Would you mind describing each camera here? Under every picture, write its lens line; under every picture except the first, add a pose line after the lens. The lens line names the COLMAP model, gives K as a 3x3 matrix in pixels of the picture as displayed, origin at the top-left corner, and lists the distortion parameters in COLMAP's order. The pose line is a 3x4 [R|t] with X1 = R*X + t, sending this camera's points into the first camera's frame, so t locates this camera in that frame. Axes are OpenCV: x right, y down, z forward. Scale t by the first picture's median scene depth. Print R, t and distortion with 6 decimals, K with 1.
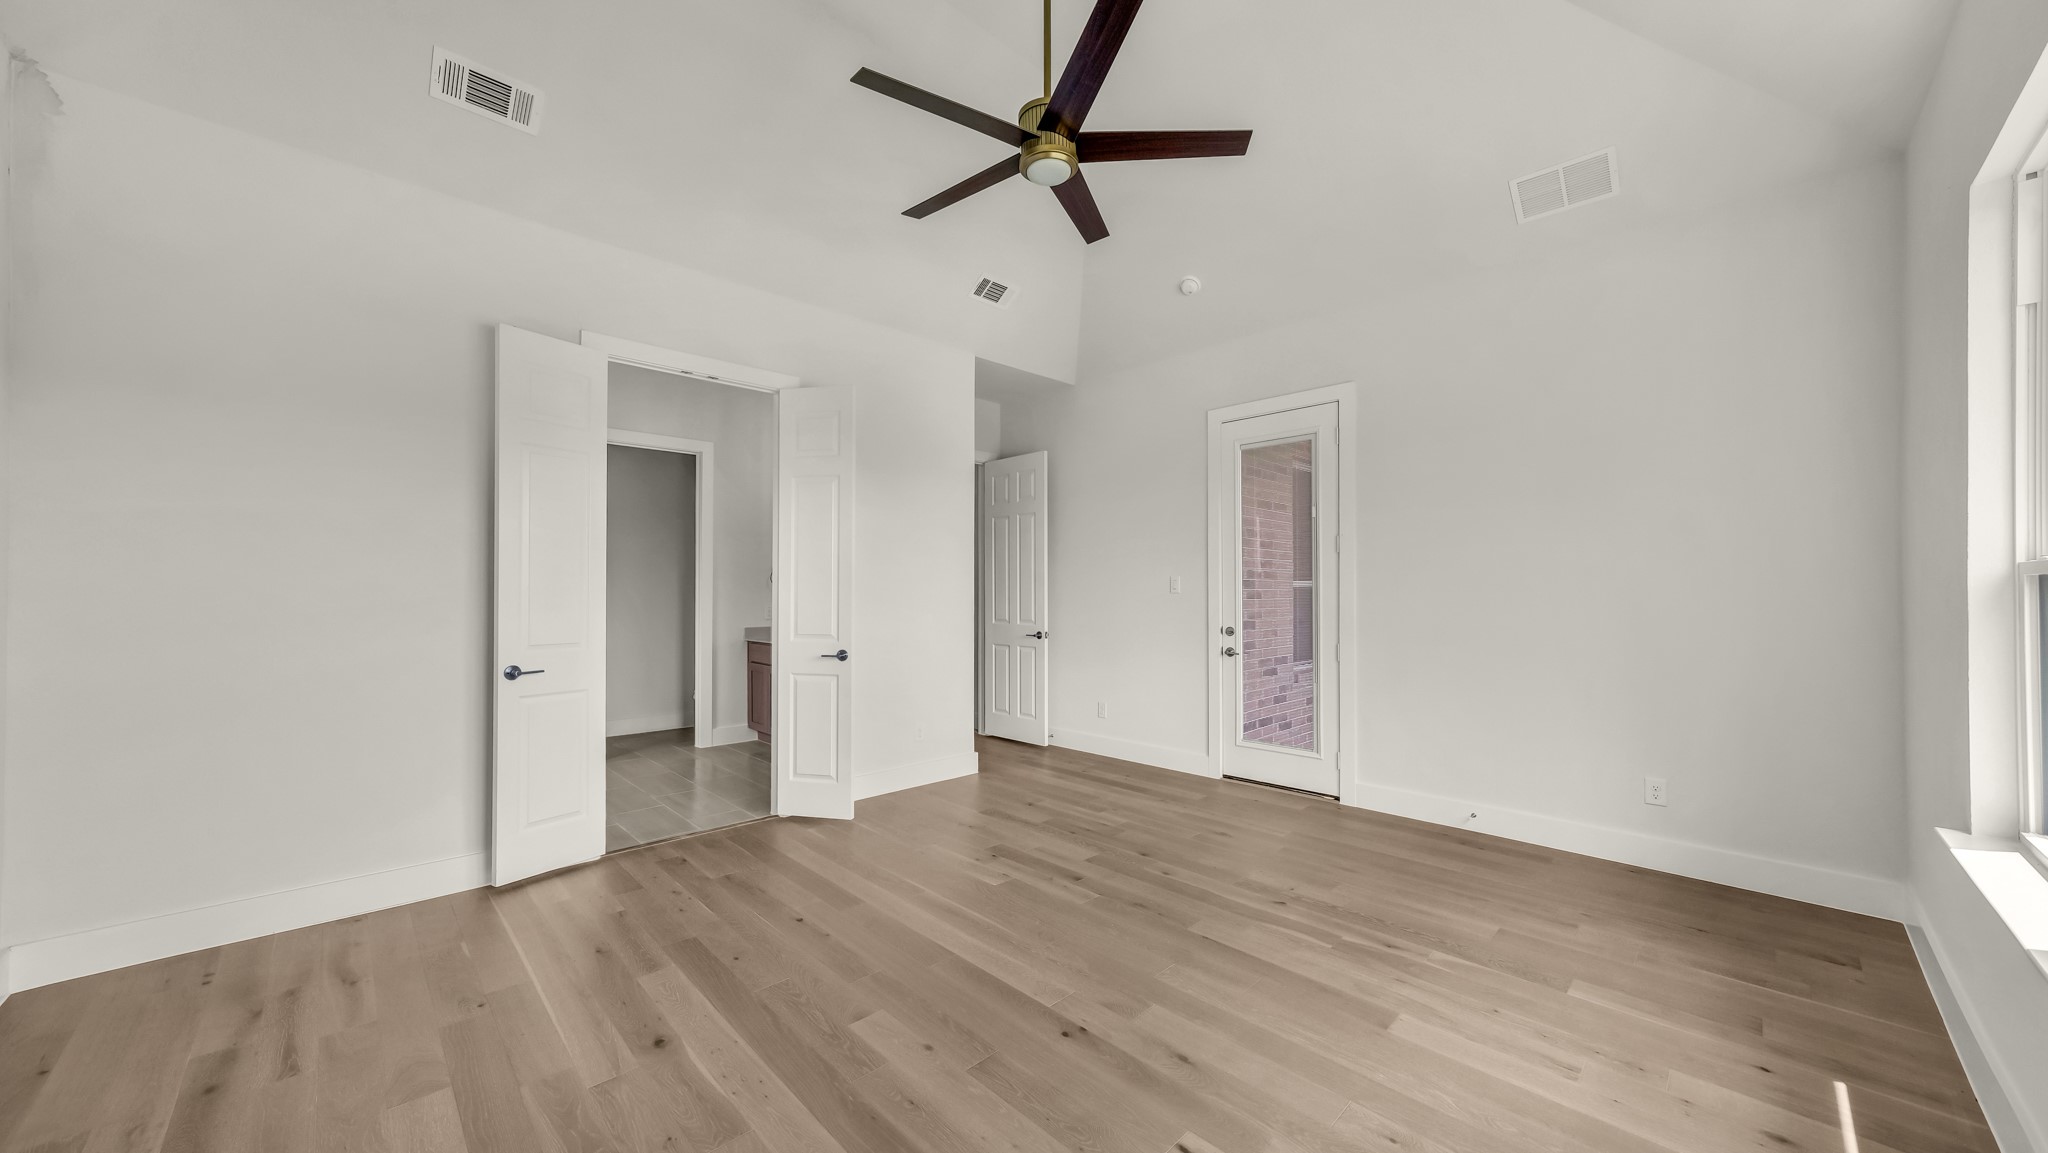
lens RADIAL K [[711.2, 0, 1028.7], [0, 711.2, 584.9], [0, 0, 1]] dist [0.000068, -0.000006]
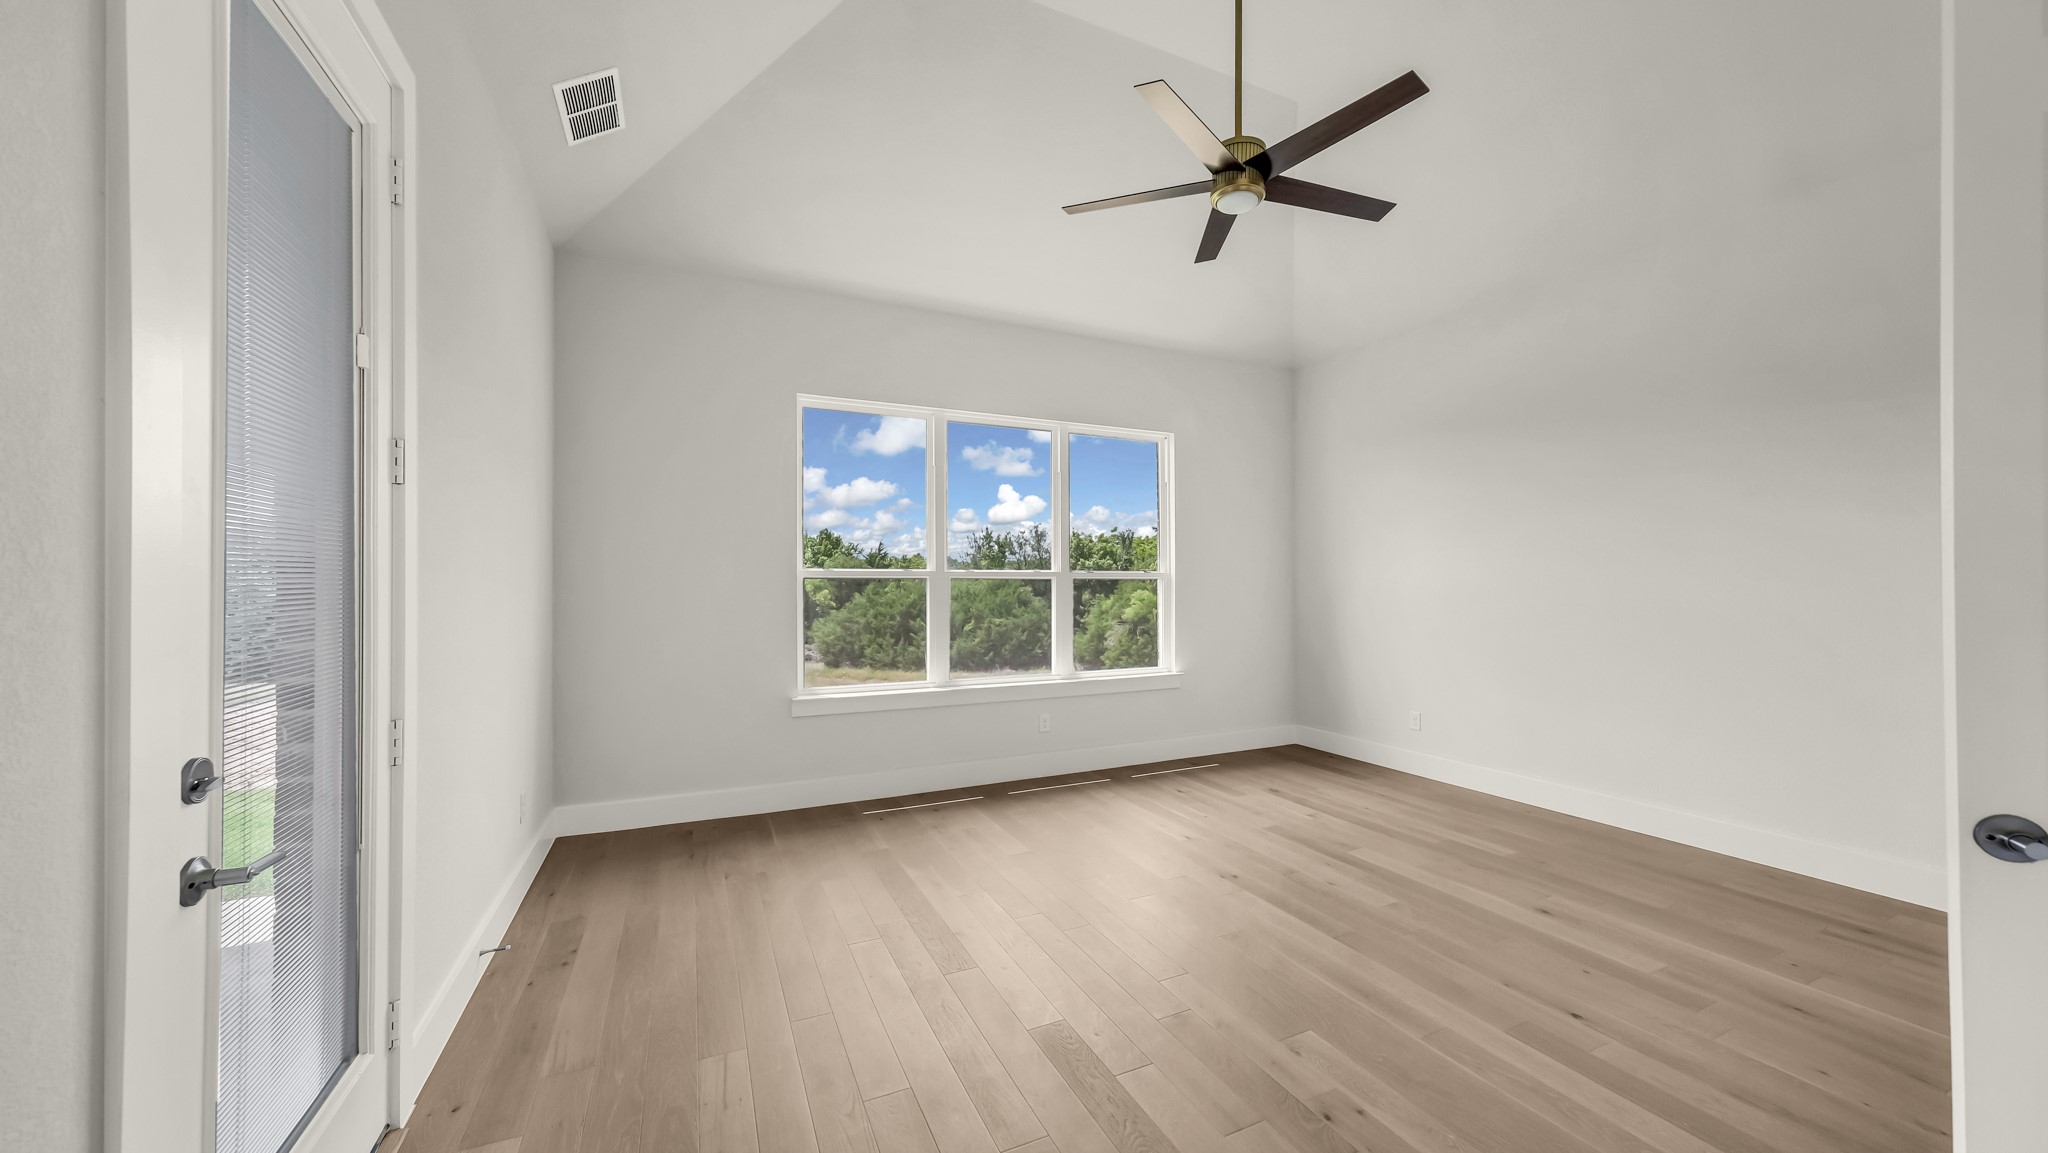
lens RADIAL K [[711.2, 0, 1022.5], [0, 711.2, 580.3], [0, 0, 1]] dist [0.000068, -0.000006]
pose [[-0.946444, 0.005016, 0.322830, -0.012060], [0.000982, 0.999919, -0.012659, 0.018612], [-0.322867, -0.011664, -0.946372, 2.362108]]
